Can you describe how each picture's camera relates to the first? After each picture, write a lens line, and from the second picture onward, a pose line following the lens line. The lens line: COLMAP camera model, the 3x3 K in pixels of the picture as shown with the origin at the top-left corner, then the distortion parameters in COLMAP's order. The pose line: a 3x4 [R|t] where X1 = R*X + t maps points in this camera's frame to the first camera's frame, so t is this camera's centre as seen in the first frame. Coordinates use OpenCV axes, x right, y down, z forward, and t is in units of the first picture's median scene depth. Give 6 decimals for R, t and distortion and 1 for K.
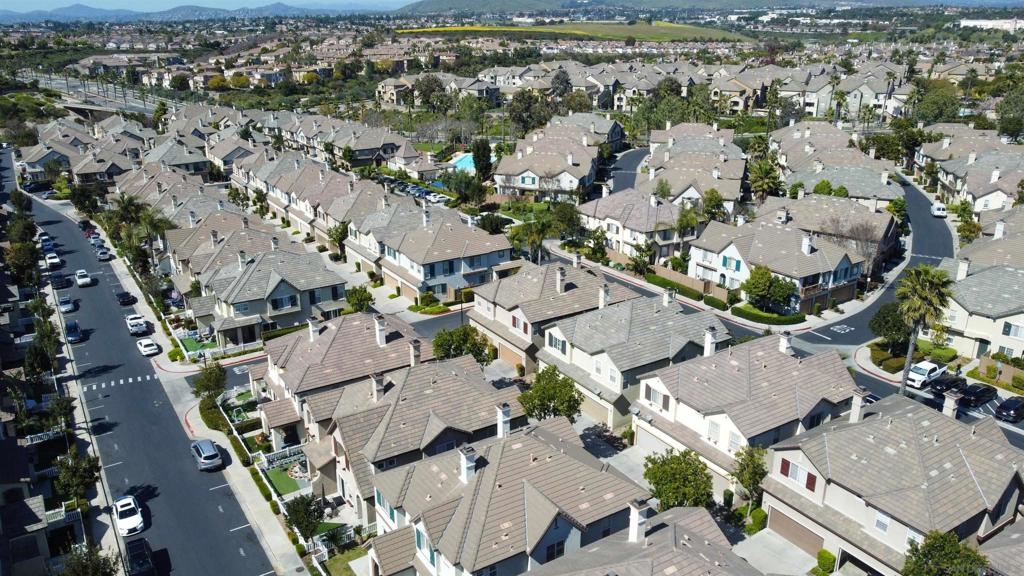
lens RADIAL K [[775.3, 0, 512.0], [0, 775.3, 288.0], [0, 0, 1]] dist [-0.003045, -0.003634]
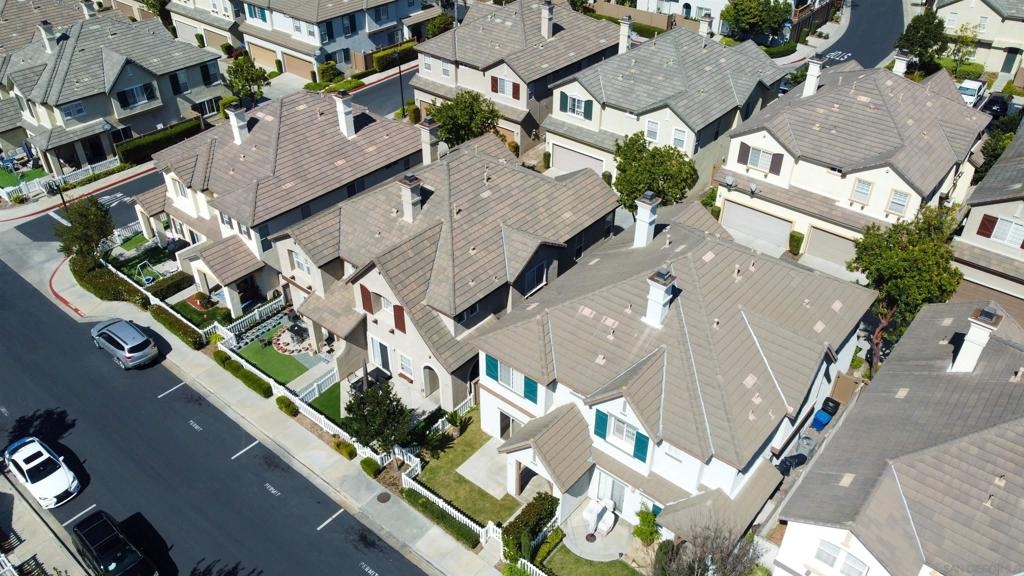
lens RADIAL K [[775.3, 0, 512.0], [0, 775.3, 288.0], [0, 0, 1]] dist [-0.003045, -0.003634]
pose [[0.955605, -0.170197, 0.240525, -0.189426], [0.096700, 0.952243, 0.289624, 0.016035], [-0.278331, -0.253507, 0.926426, 0.270584]]
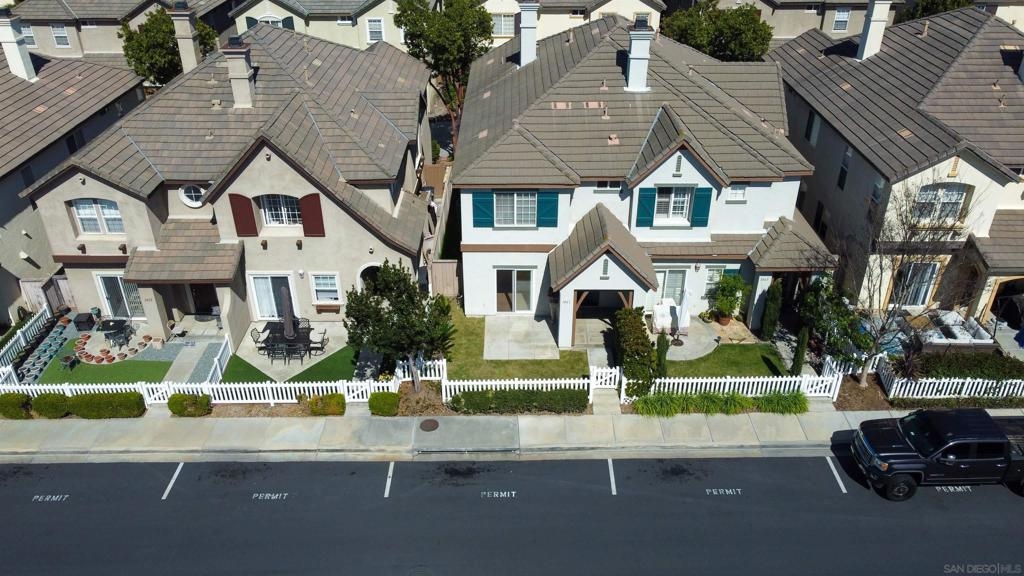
lens RADIAL K [[775.3, 0, 512.0], [0, 775.3, 288.0], [0, 0, 1]] dist [-0.003045, -0.003634]
pose [[0.546303, -0.434854, 0.715860, -0.341533], [0.284076, 0.900206, 0.330047, 0.099626], [-0.787943, 0.023053, 0.615317, 0.435513]]
